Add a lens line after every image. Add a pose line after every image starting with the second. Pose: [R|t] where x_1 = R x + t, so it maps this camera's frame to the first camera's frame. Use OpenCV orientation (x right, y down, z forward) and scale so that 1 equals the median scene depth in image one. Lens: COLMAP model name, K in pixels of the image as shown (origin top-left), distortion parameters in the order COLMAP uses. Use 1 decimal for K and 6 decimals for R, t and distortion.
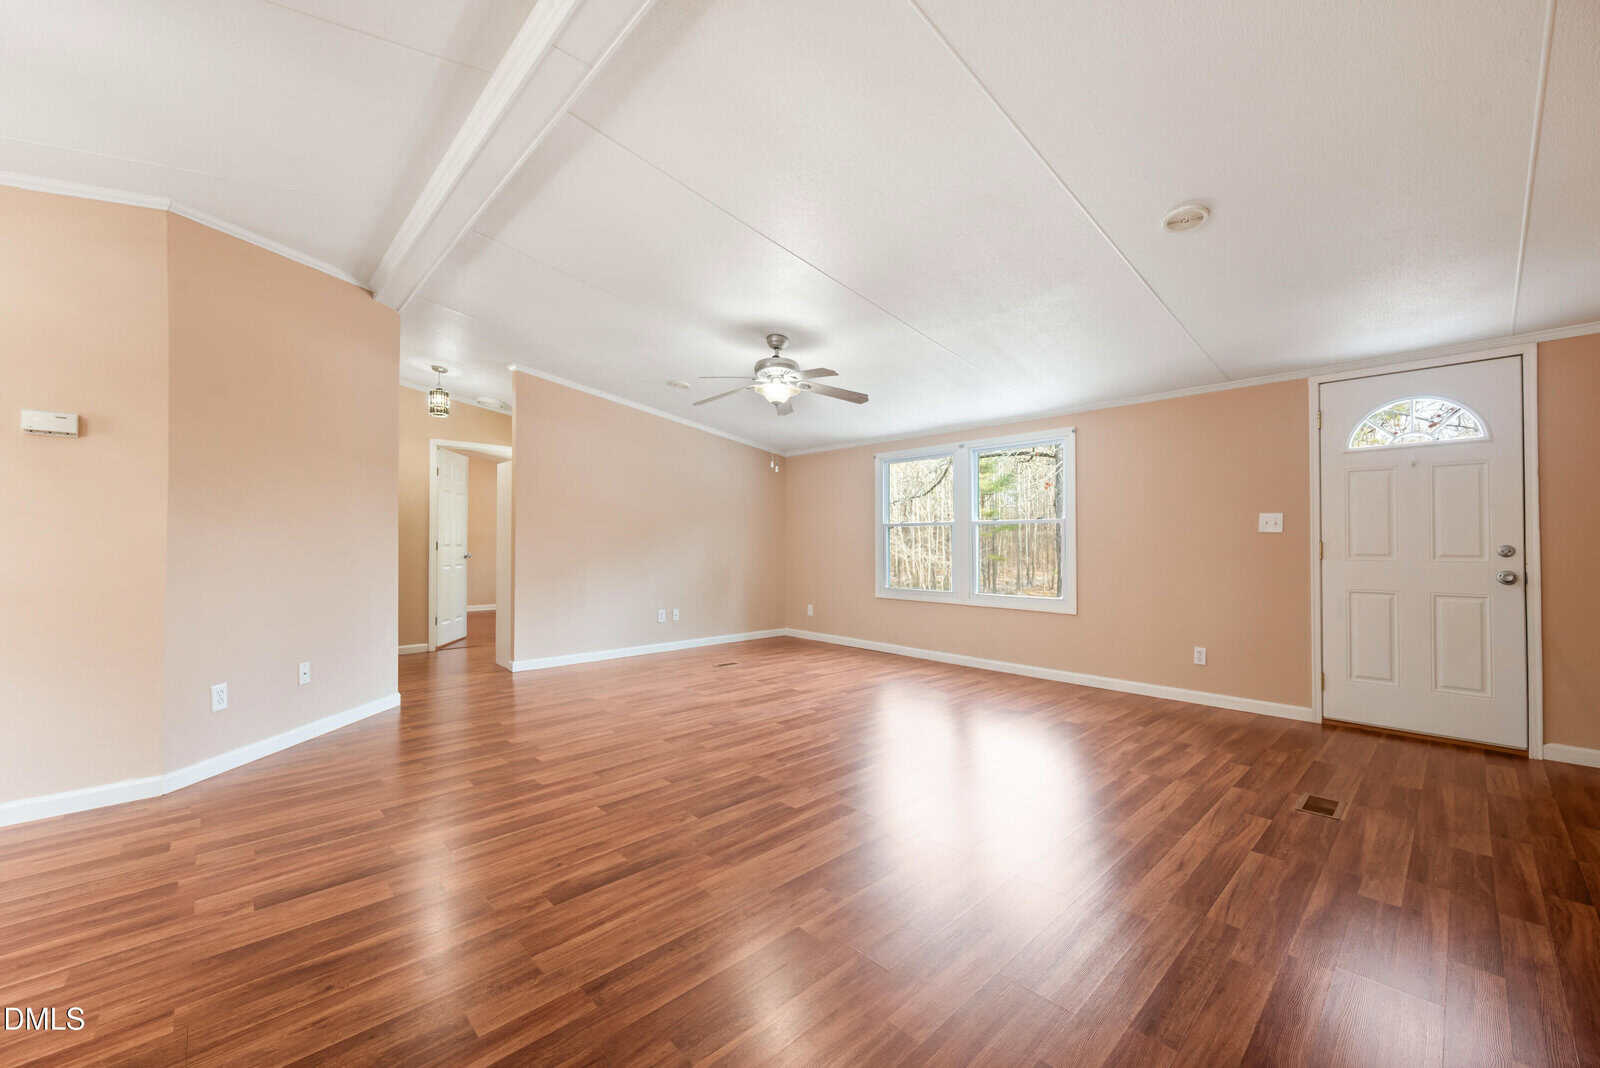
lens RADIAL K [[630.8, 0, 787.0], [0, 630.8, 529.8], [0, 0, 1]] dist [0.001392, 0.000299]
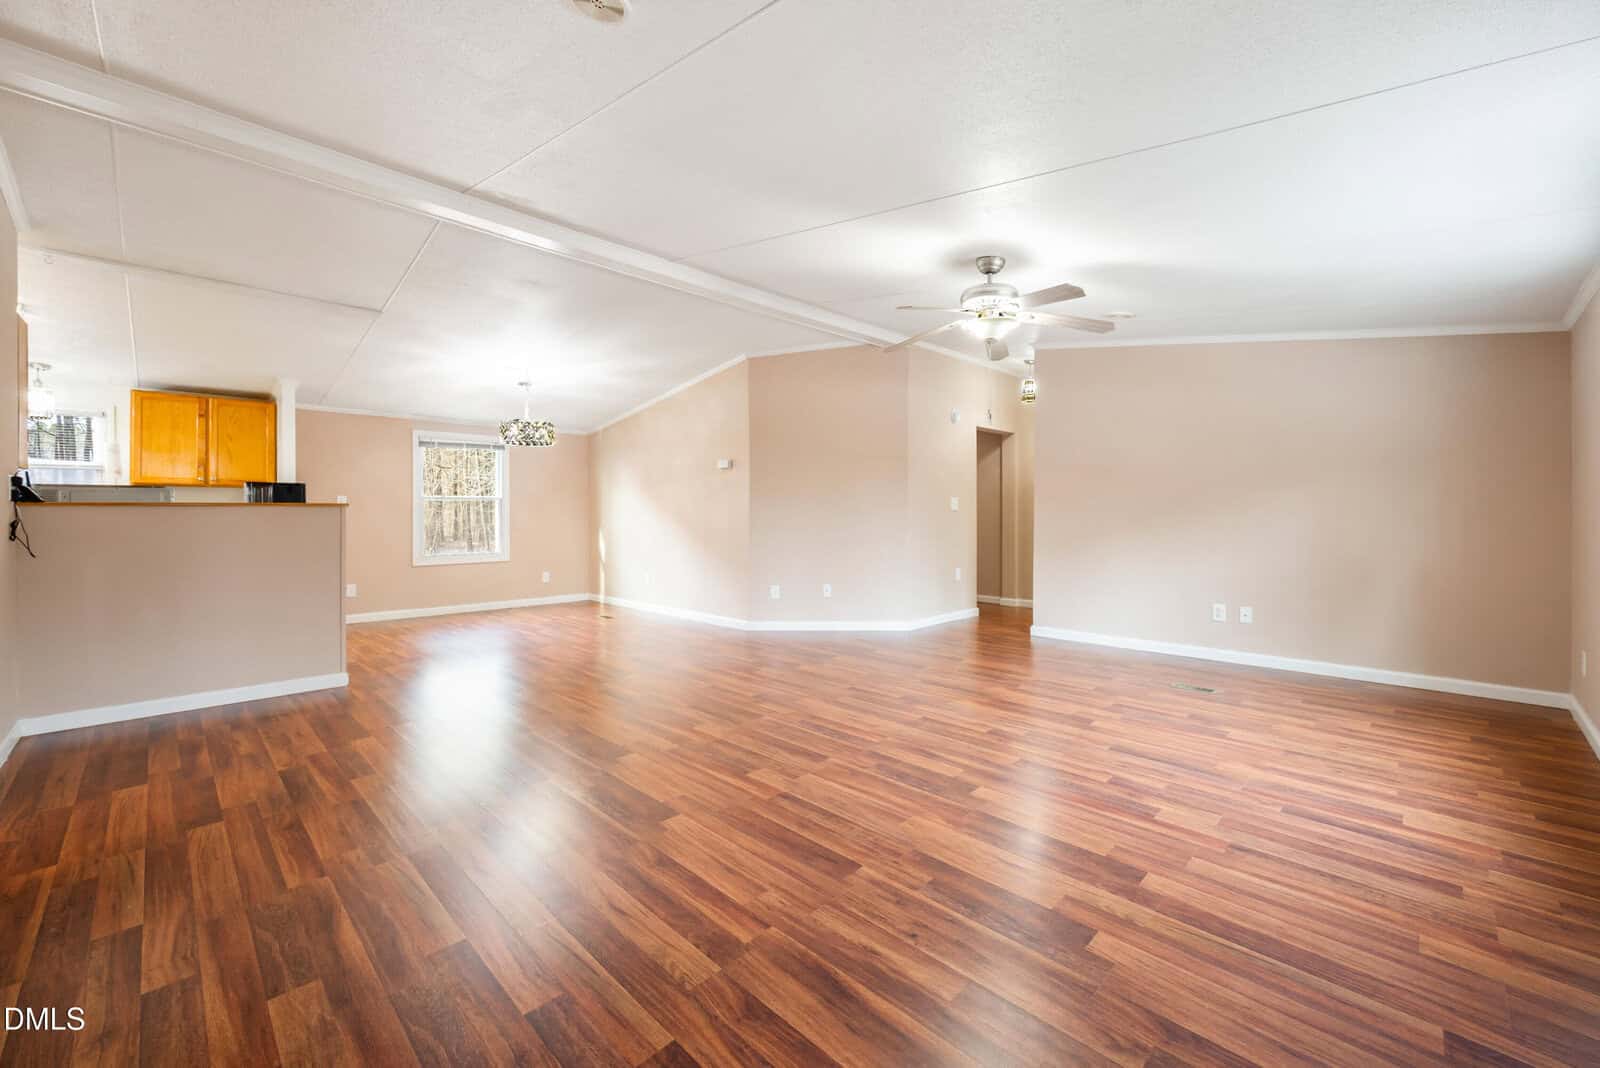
lens RADIAL K [[631.6, 0, 804.3], [0, 631.6, 525.1], [0, 0, 1]] dist [-0.002203, 0.000073]
pose [[0.047471, 0.015450, -0.998753, 0.966819], [0.022666, 0.999606, 0.016541, 0.019974], [0.998615, -0.023423, 0.047102, 0.897791]]
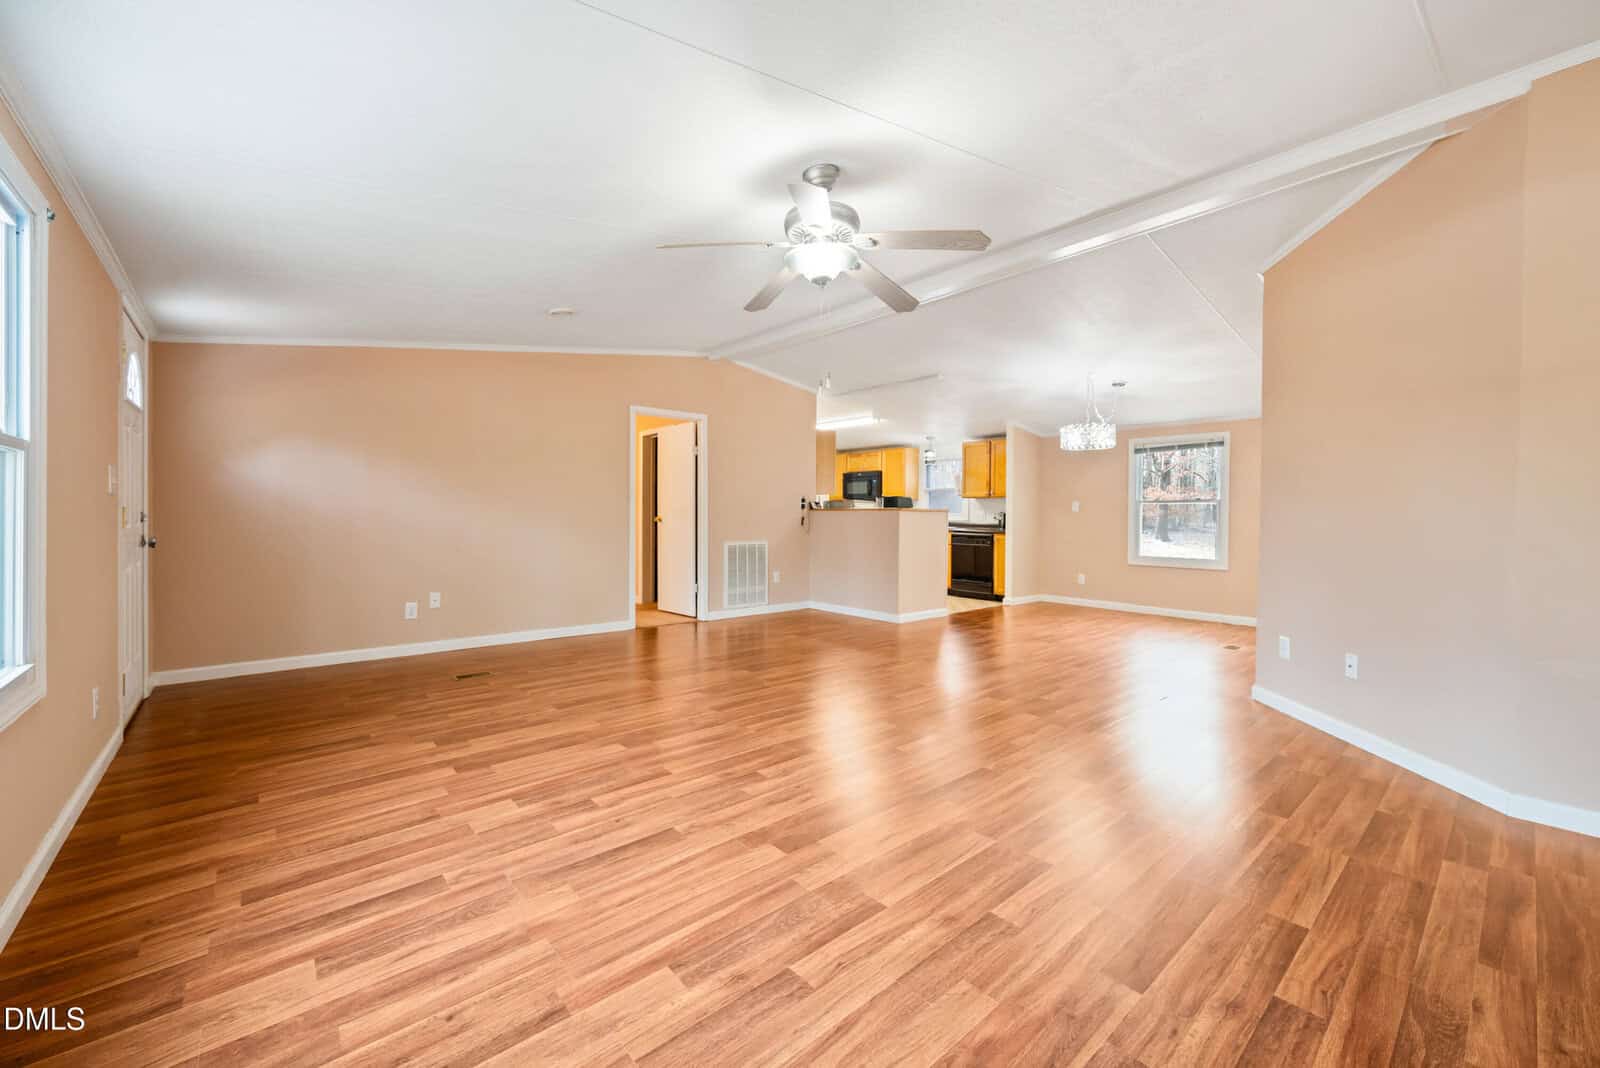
lens RADIAL K [[631.6, 0, 804.3], [0, 631.6, 525.1], [0, 0, 1]] dist [-0.002203, 0.000073]
pose [[-0.999826, -0.010306, 0.015565, -0.014034], [-0.010352, 0.999942, -0.002904, 0.037557], [-0.015534, -0.003064, -0.999875, 1.997490]]
